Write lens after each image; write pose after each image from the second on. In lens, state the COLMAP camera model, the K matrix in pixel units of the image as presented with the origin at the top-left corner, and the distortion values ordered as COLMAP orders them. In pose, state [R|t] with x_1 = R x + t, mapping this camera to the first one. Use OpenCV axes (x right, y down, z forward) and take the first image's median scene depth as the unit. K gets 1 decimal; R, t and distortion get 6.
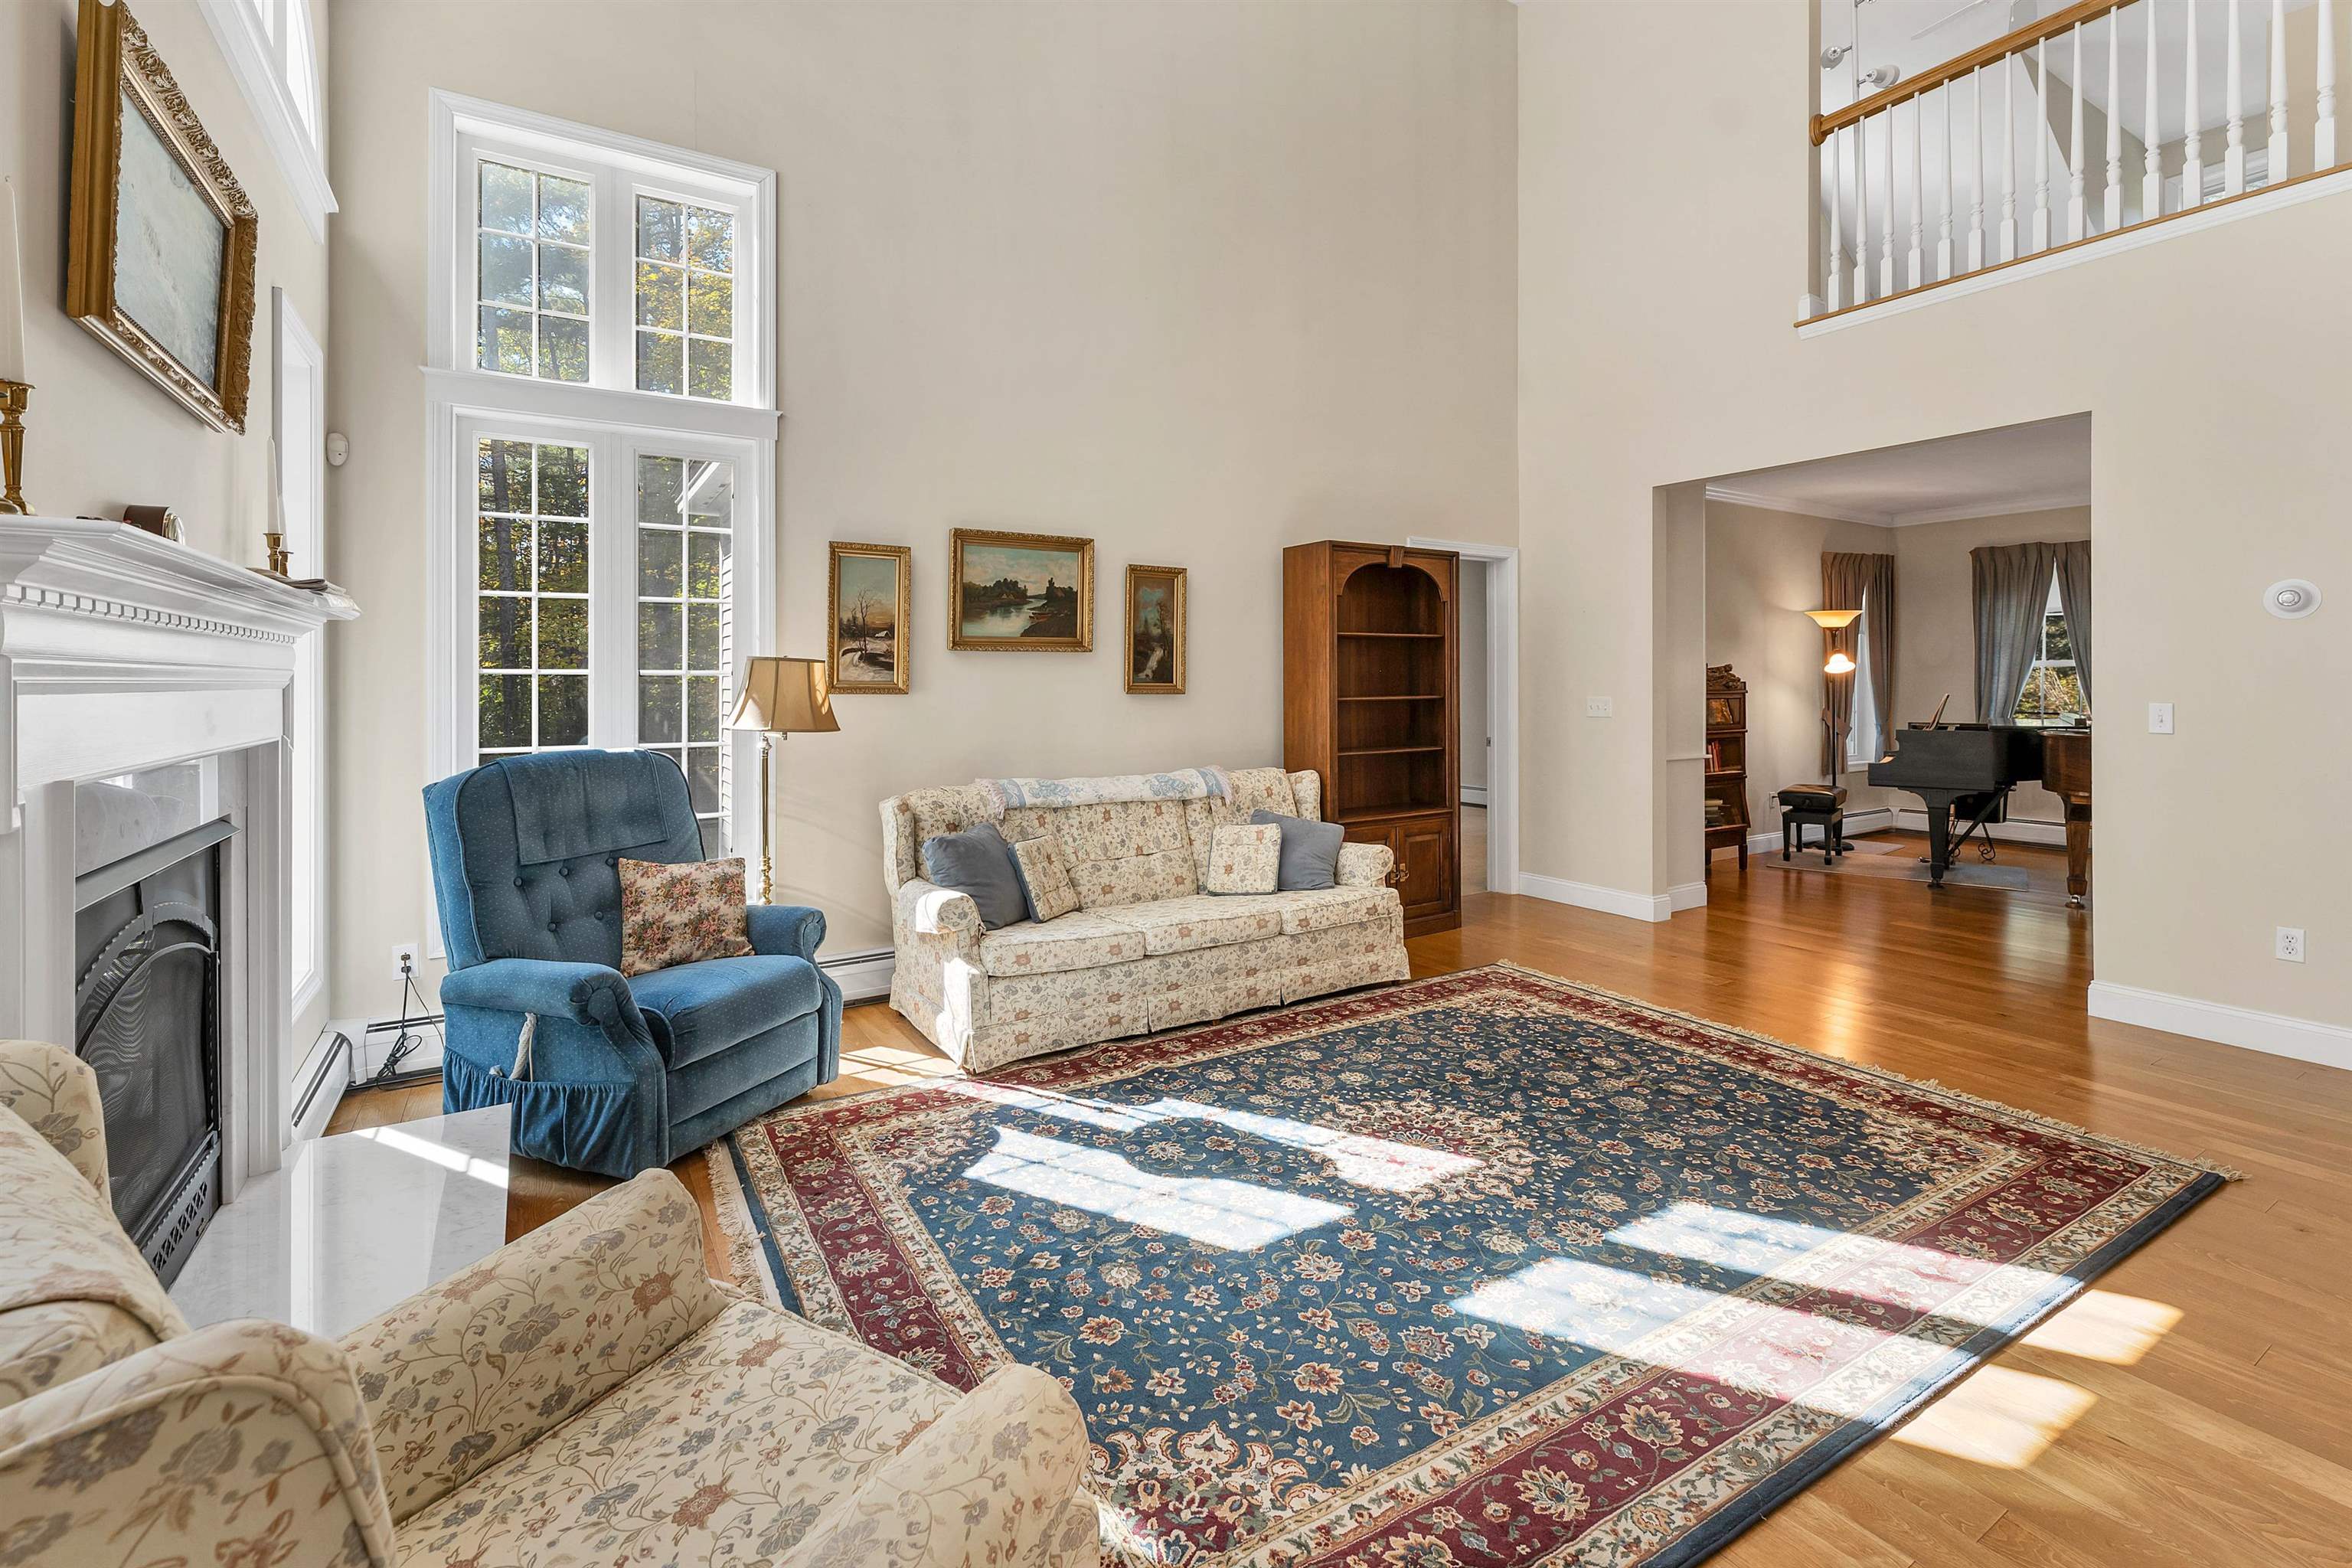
lens RADIAL K [[1040.5, 0, 1180.8], [0, 1040.5, 699.3], [0, 0, 1]] dist [-0.001384, -0.000387]
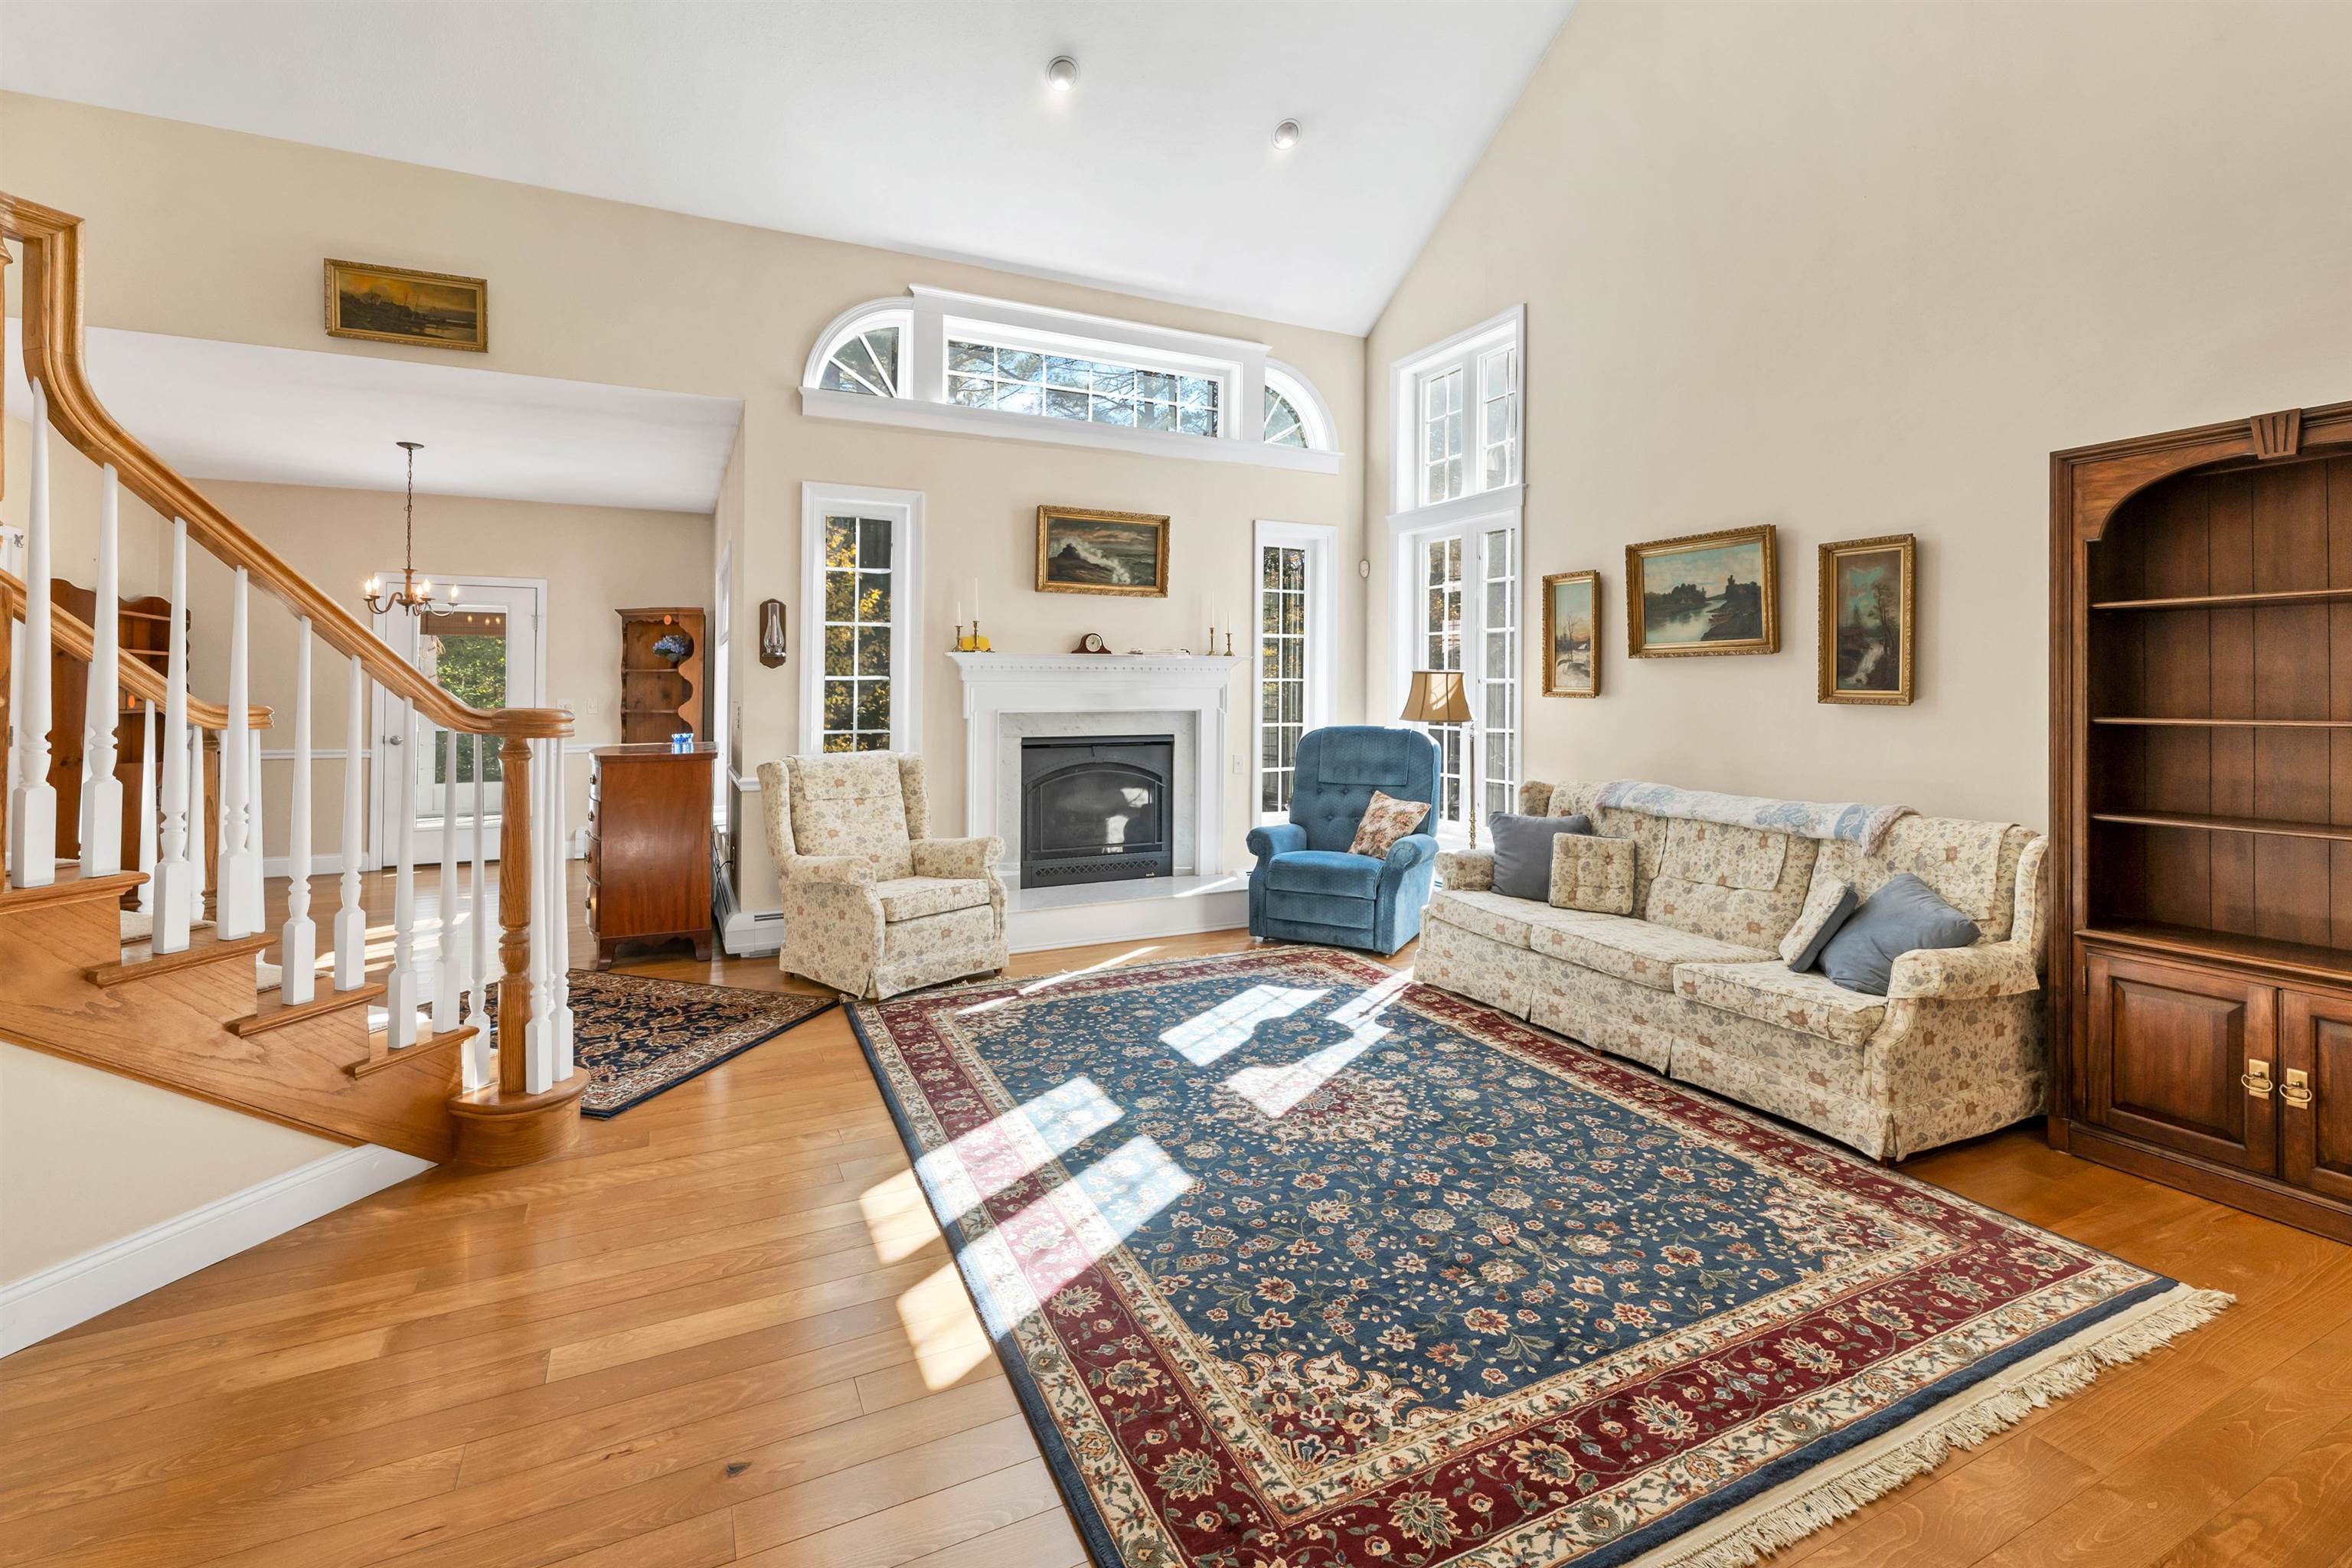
lens RADIAL K [[1029.8, 0, 1141.4], [0, 1029.8, 700.9], [0, 0, 1]] dist [-0.000306, -0.000142]
pose [[-0.126999, 0.016669, -0.991763, 1.281998], [-0.018057, 0.999654, 0.019114, -0.020279], [0.991739, 0.020335, -0.126654, 0.902542]]
